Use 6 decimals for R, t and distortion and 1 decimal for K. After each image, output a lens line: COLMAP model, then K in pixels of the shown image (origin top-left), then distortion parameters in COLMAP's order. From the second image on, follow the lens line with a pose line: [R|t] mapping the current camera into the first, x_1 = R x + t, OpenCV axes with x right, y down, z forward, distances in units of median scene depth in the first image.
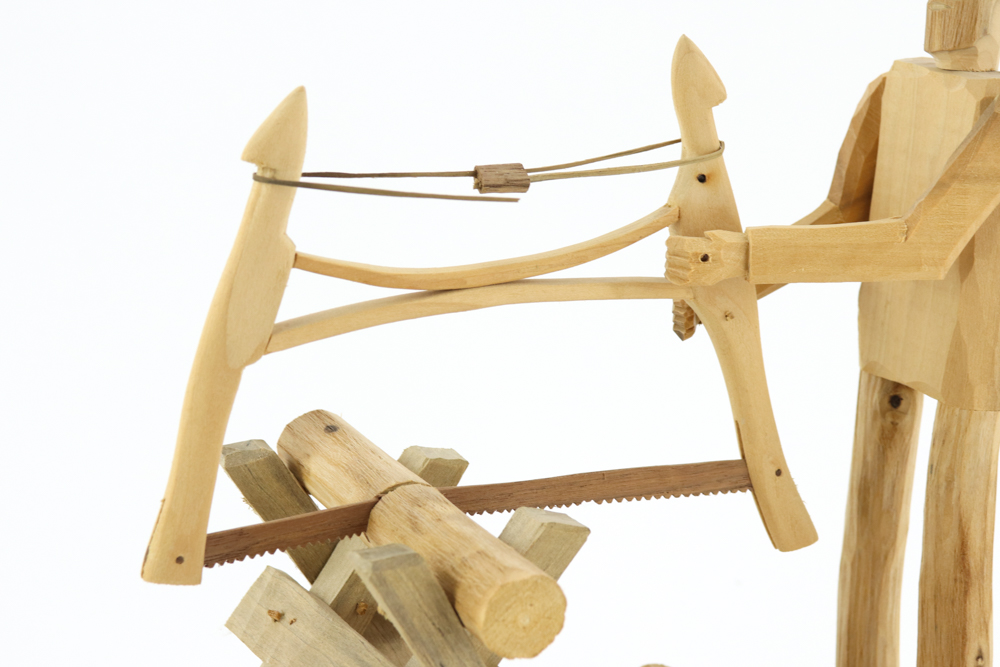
lens RADIAL K [[2495.6, 0, 500.0], [0, 2495.6, 333.5], [0, 0, 1]] dist [0.194017, 0.738437]
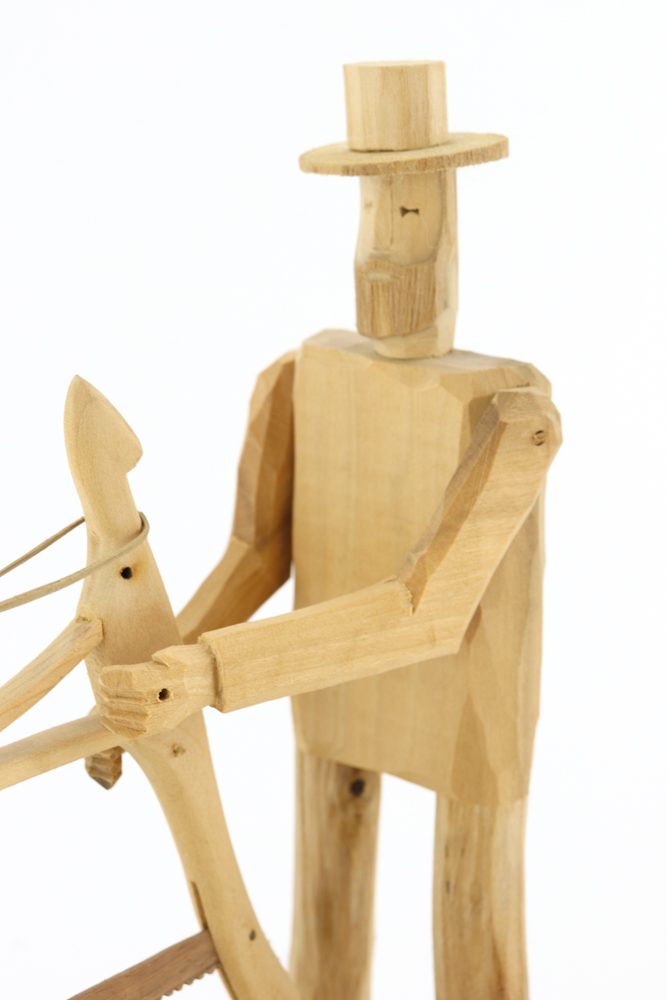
lens RADIAL K [[2495.6, 0, 333.5], [0, 2495.6, 500.0], [0, 0, 1]] dist [0.194017, 0.738437]
pose [[0.914436, -0.168526, 0.367975, -0.114498], [0.144642, 0.985219, 0.091769, -0.133431], [-0.378002, -0.030692, 0.925296, 0.332206]]
